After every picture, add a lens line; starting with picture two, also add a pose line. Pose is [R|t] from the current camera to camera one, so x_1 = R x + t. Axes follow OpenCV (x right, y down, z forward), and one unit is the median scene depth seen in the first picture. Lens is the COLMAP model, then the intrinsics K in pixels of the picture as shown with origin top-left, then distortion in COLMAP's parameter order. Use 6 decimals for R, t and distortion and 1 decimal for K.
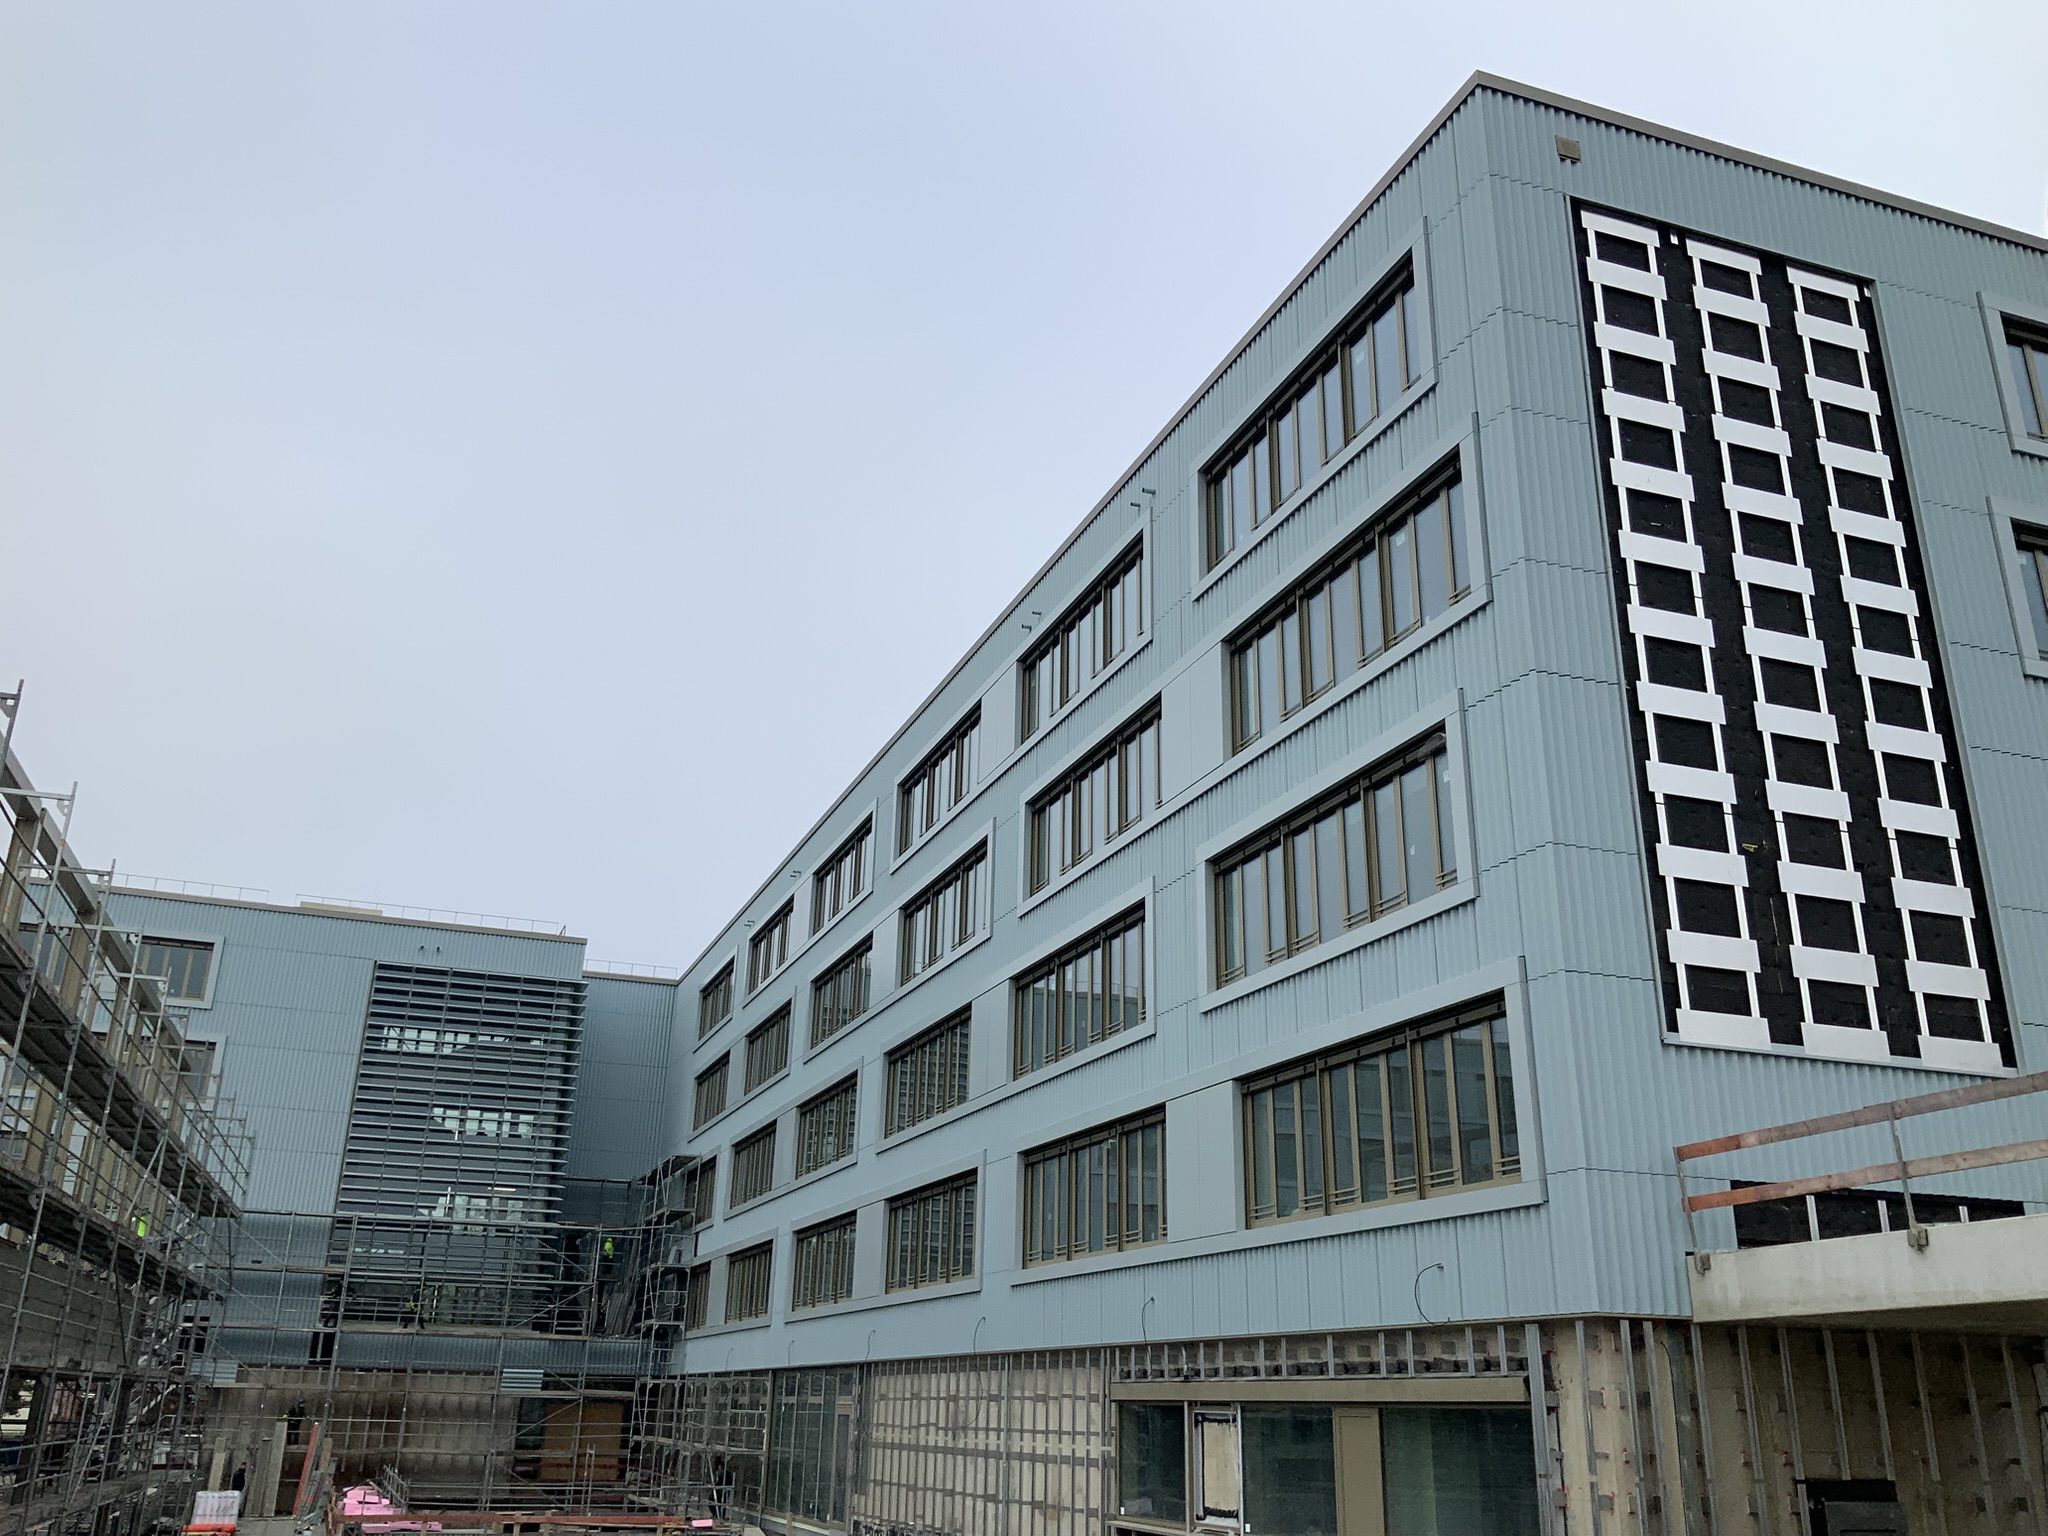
lens RADIAL K [[1724.8, 0, 962.5], [0, 1724.8, 718.8], [0, 0, 1]] dist [0.031697, -0.163003]
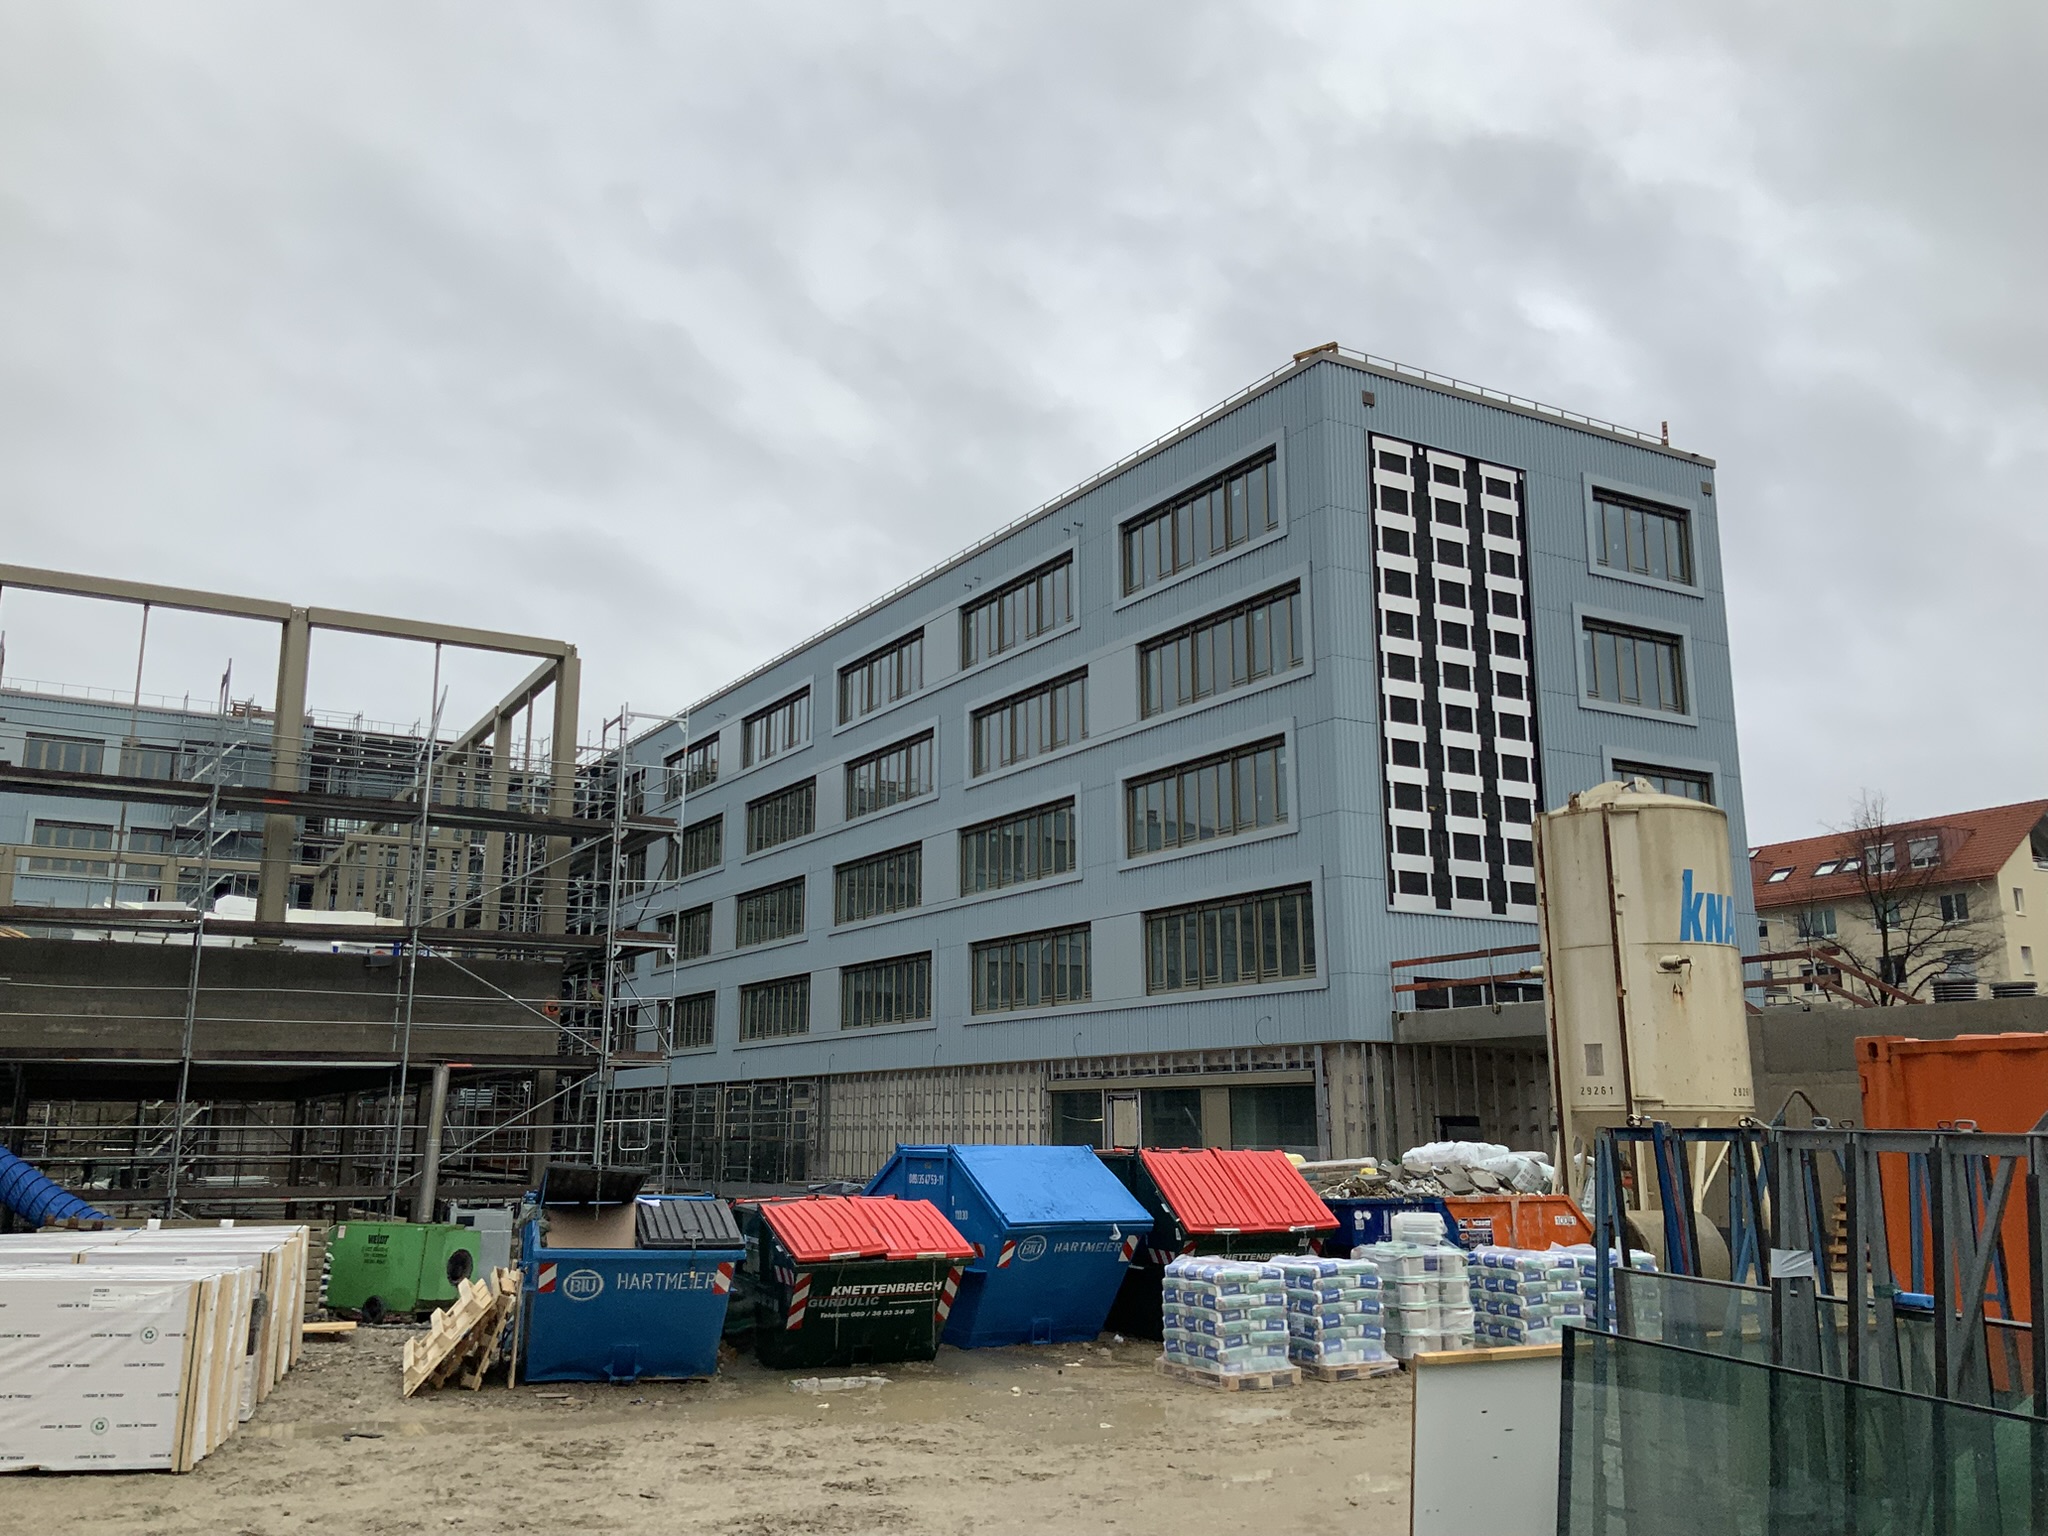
lens RADIAL K [[1722.4, 0, 1024.0], [0, 1722.4, 768.0], [0, 0, 1]] dist [0.005730, 0.002238]
pose [[0.976341, 0.004330, 0.216193, -0.386089], [-0.043795, 0.983039, 0.178091, -0.274534], [-0.211755, -0.183345, 0.959971, -0.709142]]
